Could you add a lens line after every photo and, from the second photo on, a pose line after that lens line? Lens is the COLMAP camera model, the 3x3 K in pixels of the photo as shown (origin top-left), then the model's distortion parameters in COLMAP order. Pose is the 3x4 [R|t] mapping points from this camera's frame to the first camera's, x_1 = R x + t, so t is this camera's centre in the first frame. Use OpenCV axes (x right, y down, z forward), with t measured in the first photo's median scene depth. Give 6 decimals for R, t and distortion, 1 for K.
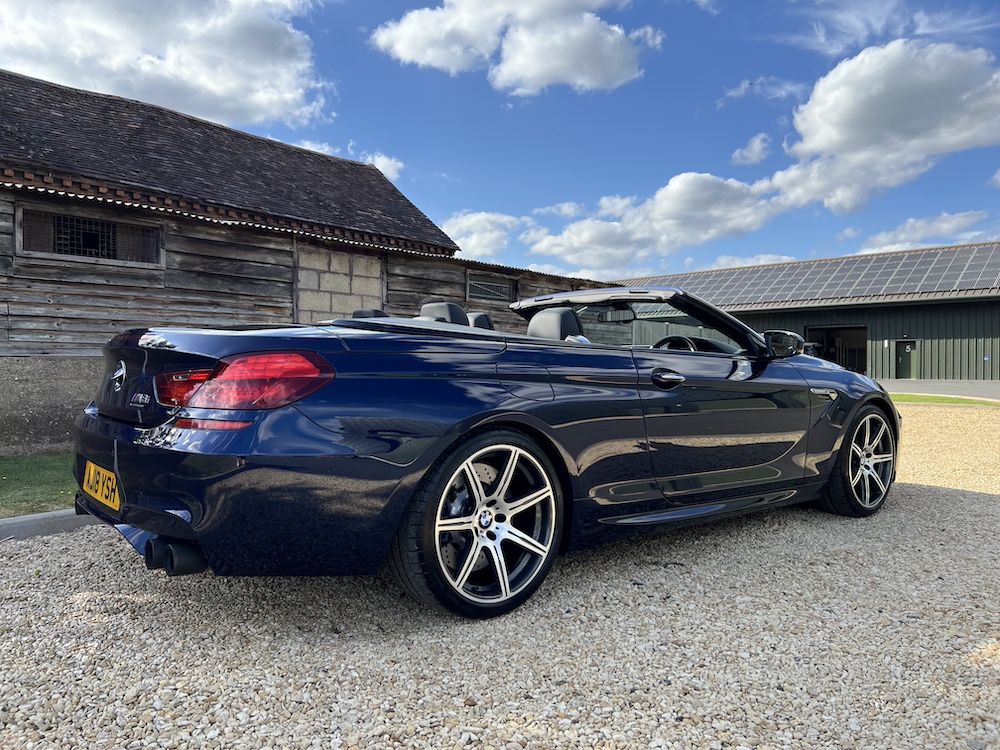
lens RADIAL K [[753.0, 0, 493.2], [0, 753.0, 379.7], [0, 0, 1]] dist [0.044724, -0.048874]
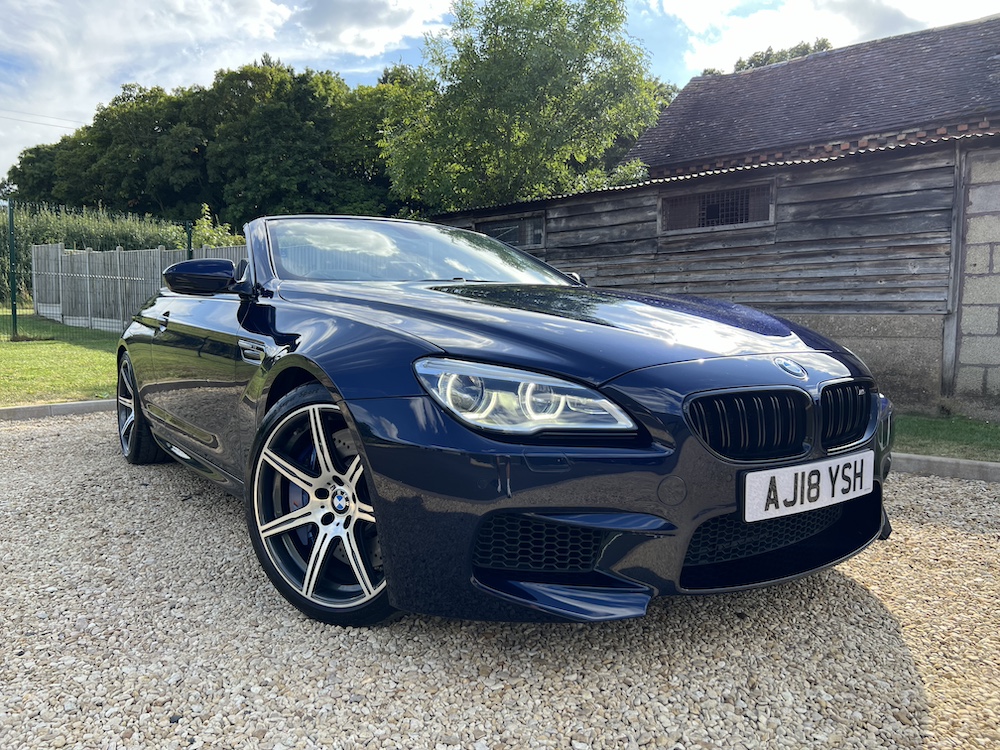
lens RADIAL K [[753.0, 0, 501.2], [0, 753.0, 381.5], [0, 0, 1]] dist [0.044724, -0.048874]
pose [[-0.073073, 0.069140, -0.994927, 0.518627], [-0.028251, 0.997050, 0.071363, -0.001757], [0.996926, 0.033322, -0.070905, 0.633108]]
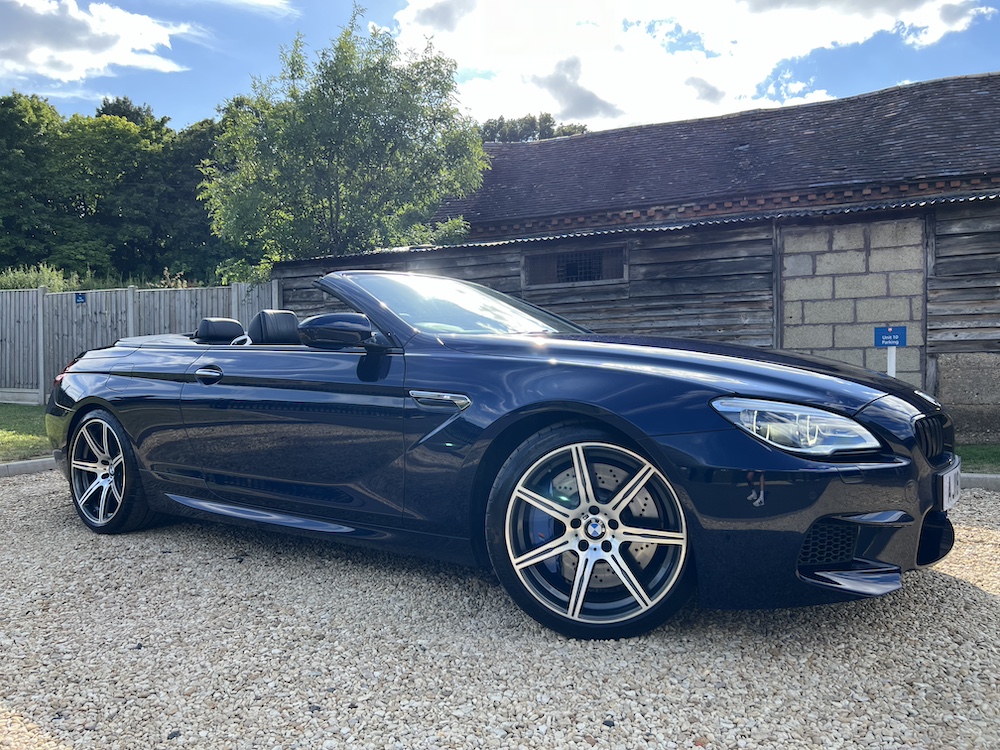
lens RADIAL K [[753.0, 0, 495.7], [0, 753.0, 385.7], [0, 0, 1]] dist [0.044724, -0.048874]
pose [[0.261556, 0.010448, -0.965132, 0.539050], [-0.005408, 0.999942, 0.009360, 0.001397], [0.965173, 0.002771, 0.261597, 0.446979]]
